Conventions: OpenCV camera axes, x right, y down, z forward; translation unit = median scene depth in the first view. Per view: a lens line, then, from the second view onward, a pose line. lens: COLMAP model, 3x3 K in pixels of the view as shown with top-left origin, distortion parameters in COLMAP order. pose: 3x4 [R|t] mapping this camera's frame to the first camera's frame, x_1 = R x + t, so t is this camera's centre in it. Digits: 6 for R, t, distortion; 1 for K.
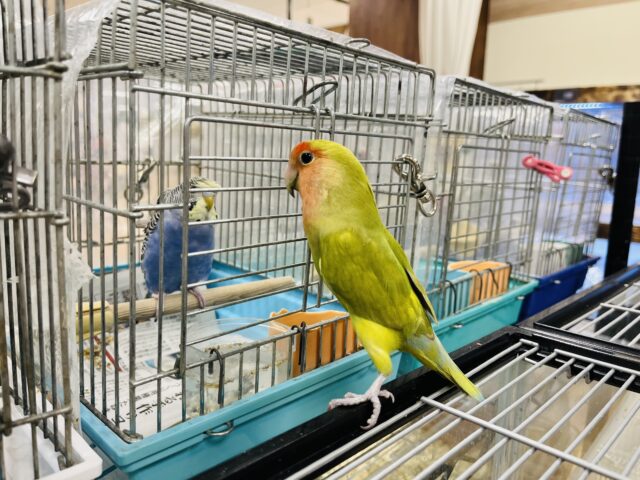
lens RADIAL K [[518.8, 0, 320.0], [0, 518.8, 240.0], [0, 0, 1]] dist [0.037121, -0.111164]
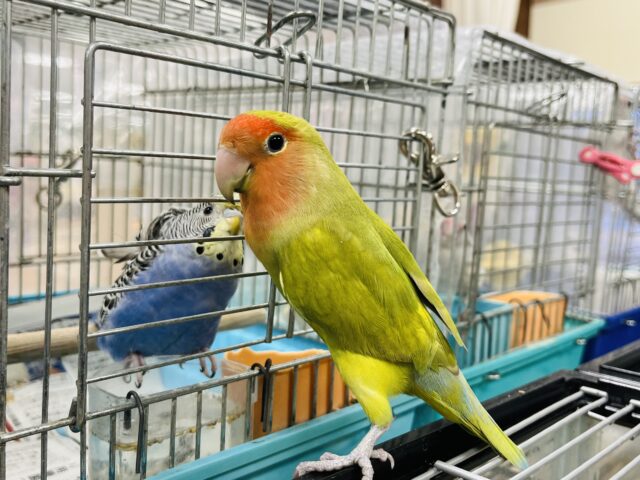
lens RADIAL K [[675.4, 0, 320.0], [0, 675.4, 240.0], [0, 0, 1]] dist [0.045636, -0.171196]
pose [[0.999997, 0.001766, 0.001952, 0.032489], [-0.001622, 0.997451, -0.071333, 0.059677], [-0.002073, 0.071329, 0.997451, 0.080438]]
